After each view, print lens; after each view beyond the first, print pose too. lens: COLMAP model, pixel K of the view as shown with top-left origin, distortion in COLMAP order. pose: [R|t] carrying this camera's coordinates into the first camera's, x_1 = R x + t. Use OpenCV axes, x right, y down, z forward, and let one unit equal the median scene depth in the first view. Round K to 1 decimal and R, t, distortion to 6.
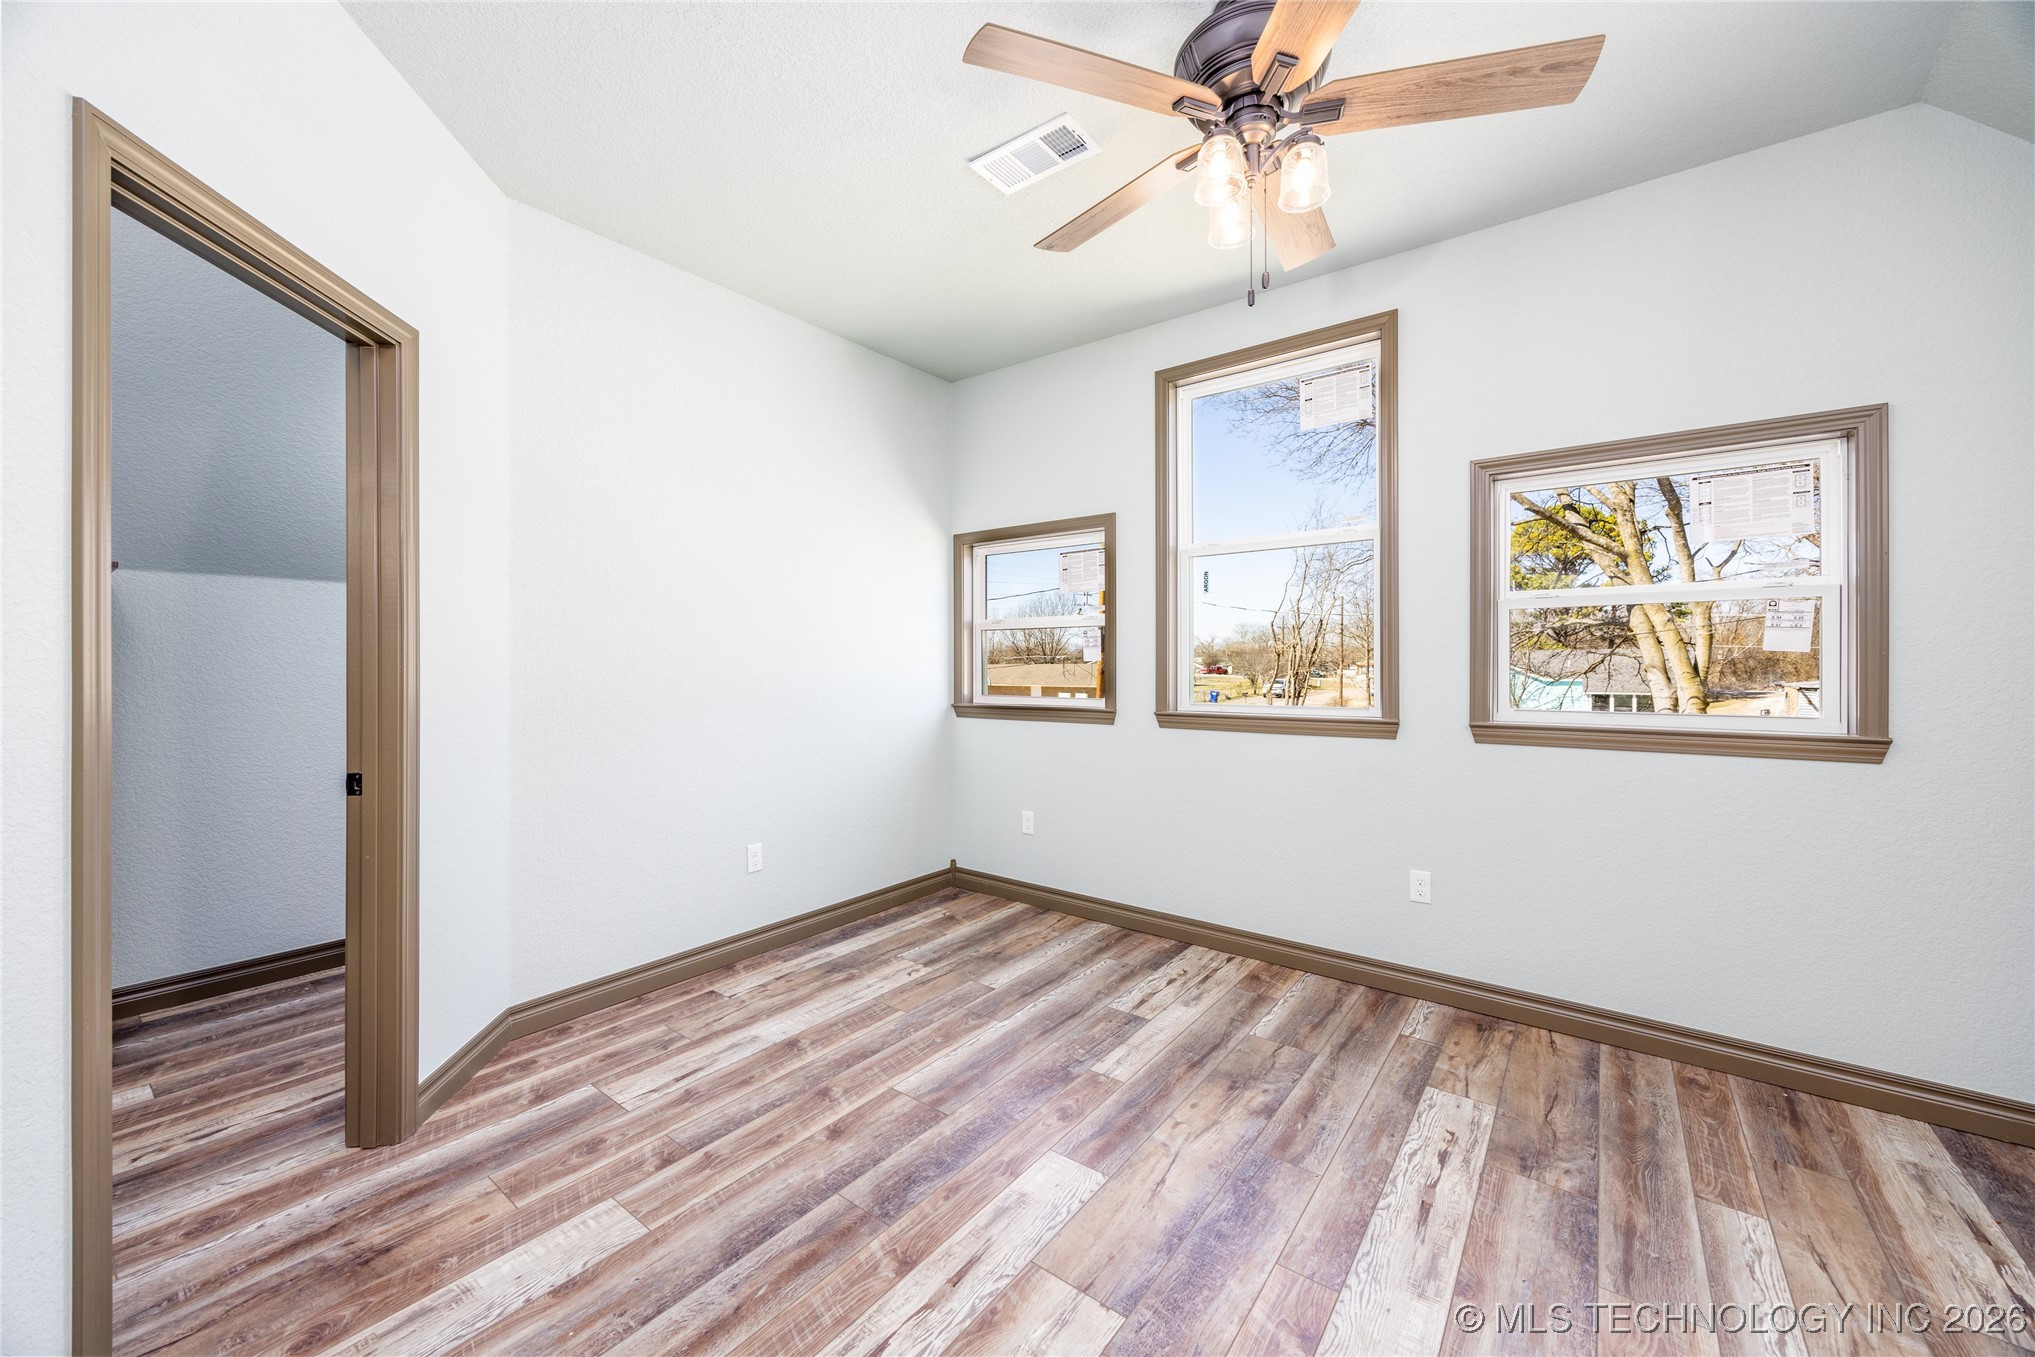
lens RADIAL K [[779.6, 0, 1010.6], [0, 779.6, 673.9], [0, 0, 1]] dist [-0.000714, -0.000073]
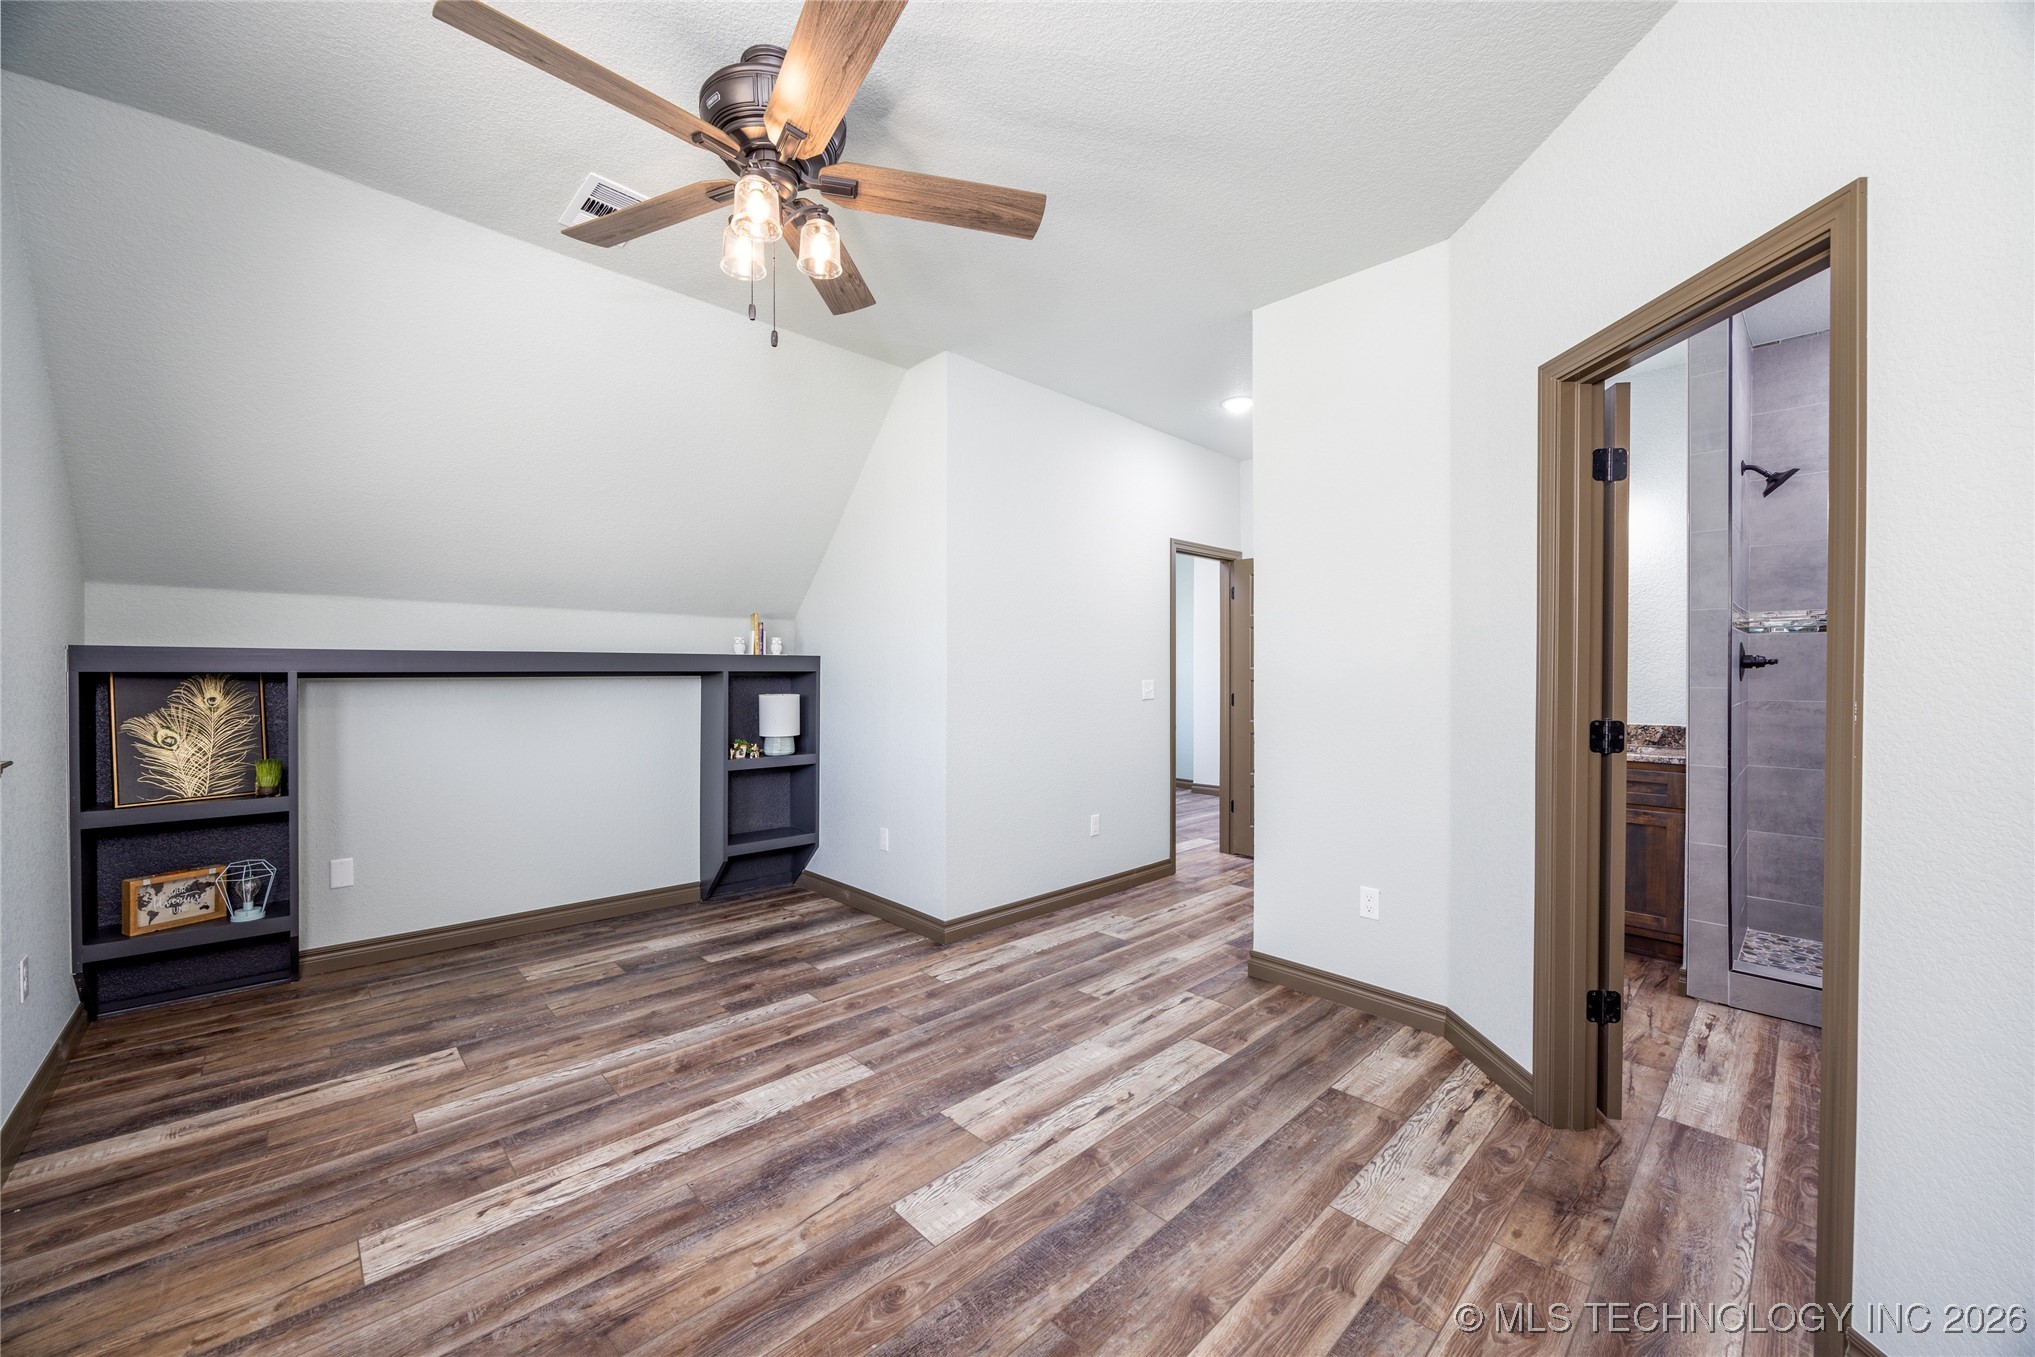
lens RADIAL K [[769.5, 0, 1009.9], [0, 769.5, 677.6], [0, 0, 1]] dist [-0.002700, -0.000053]
pose [[-0.987286, -0.005635, 0.158852, -0.146638], [-0.002376, 0.999783, 0.020694, -0.031549], [-0.158935, 0.020053, -0.987085, 1.634831]]
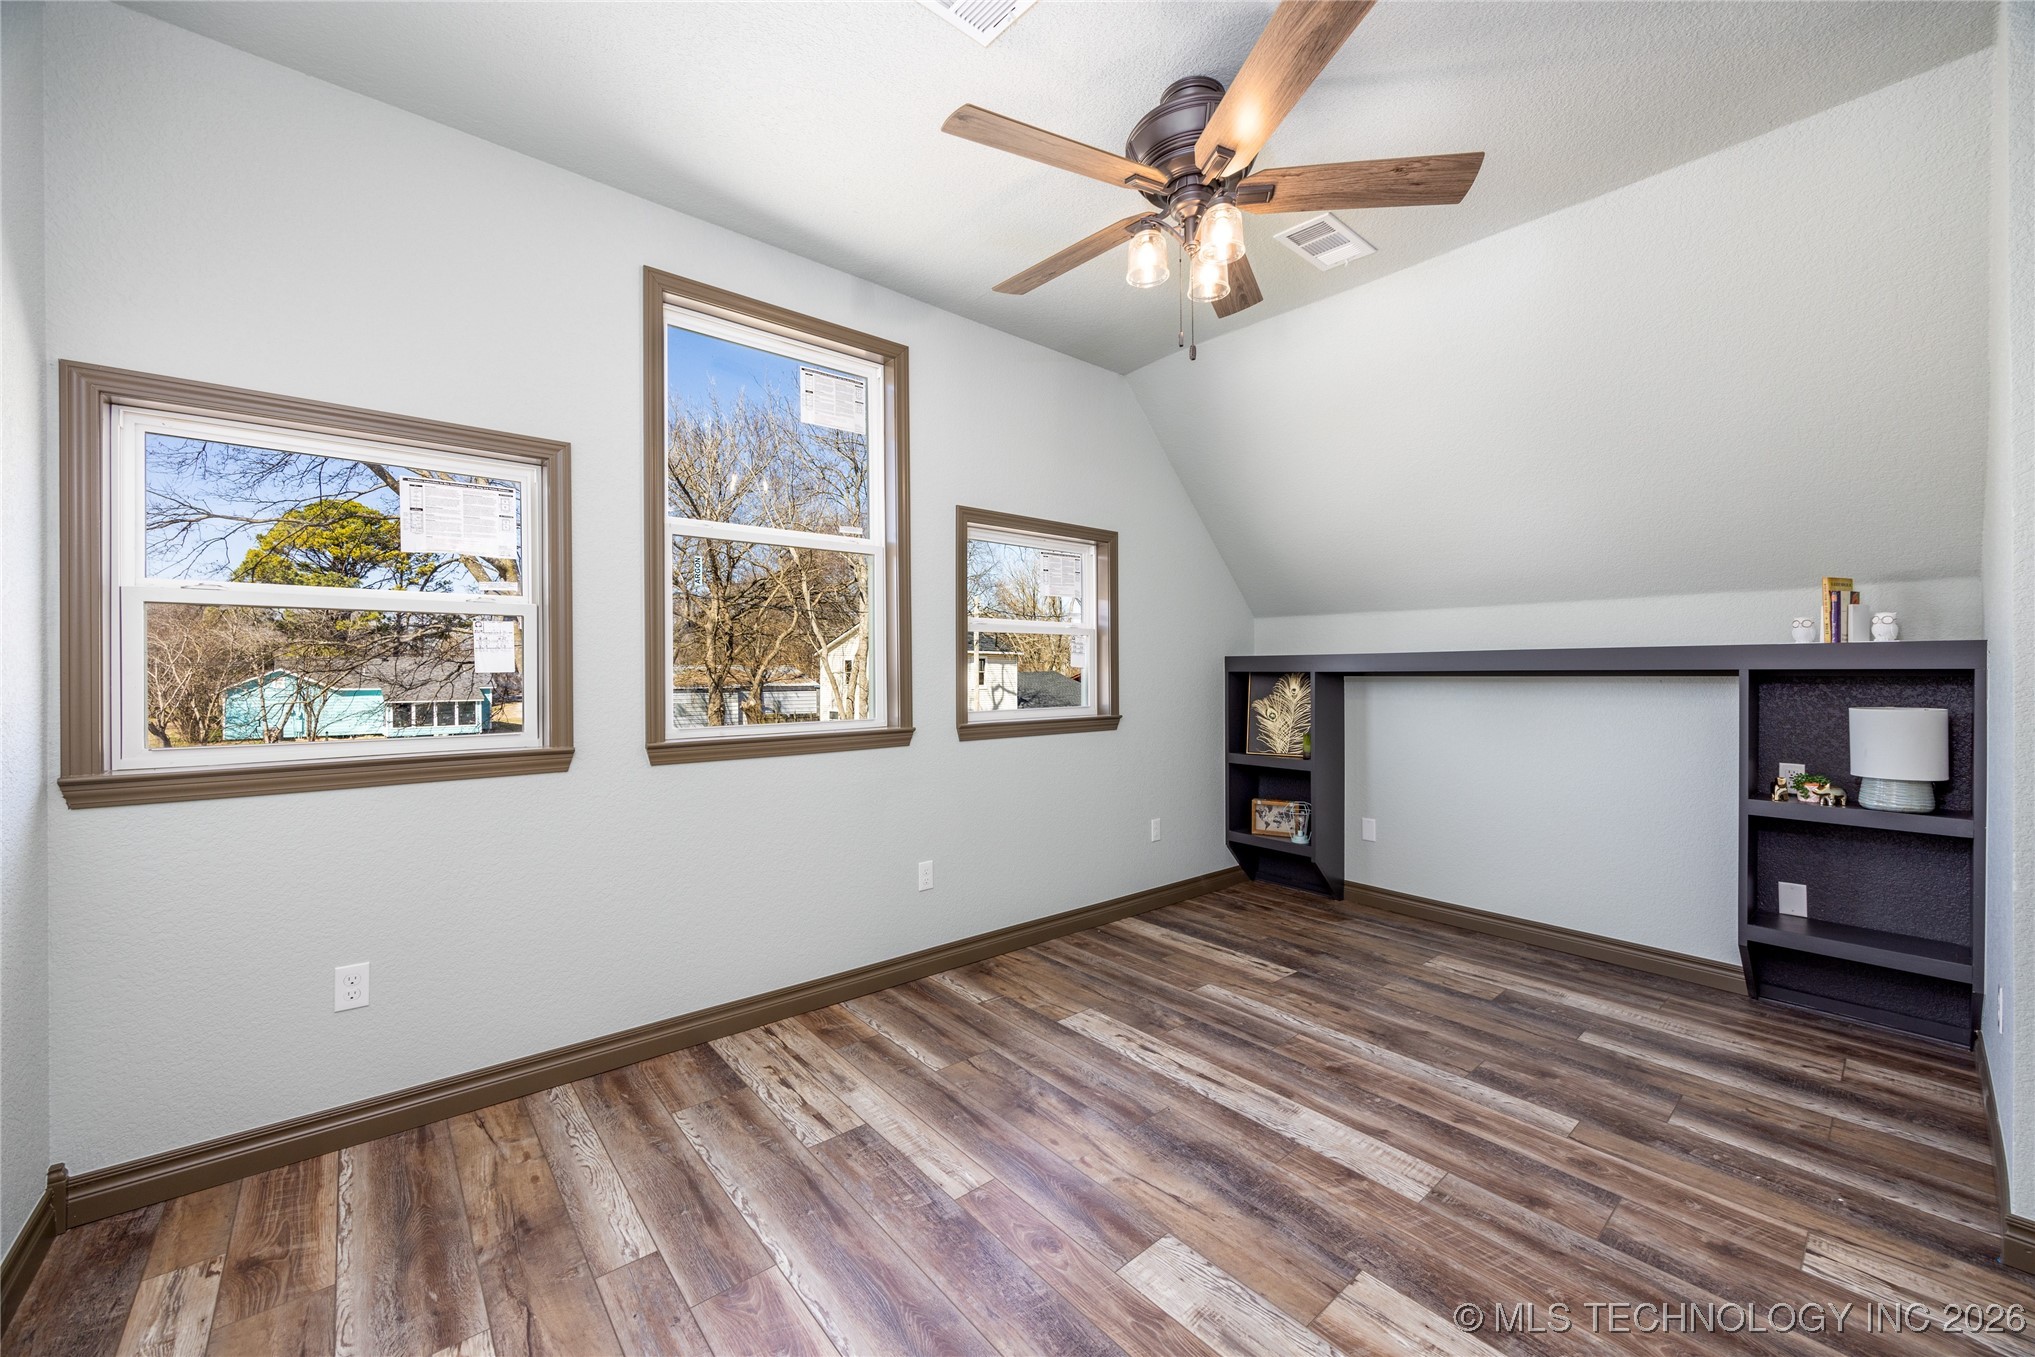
lens RADIAL K [[779.6, 0, 1010.6], [0, 779.6, 673.9], [0, 0, 1]] dist [-0.000714, -0.000073]
pose [[0.213407, -0.005079, 0.976950, -0.695447], [0.014217, 0.999897, 0.002093, -0.019574], [-0.976860, 0.013443, 0.213457, 0.833745]]
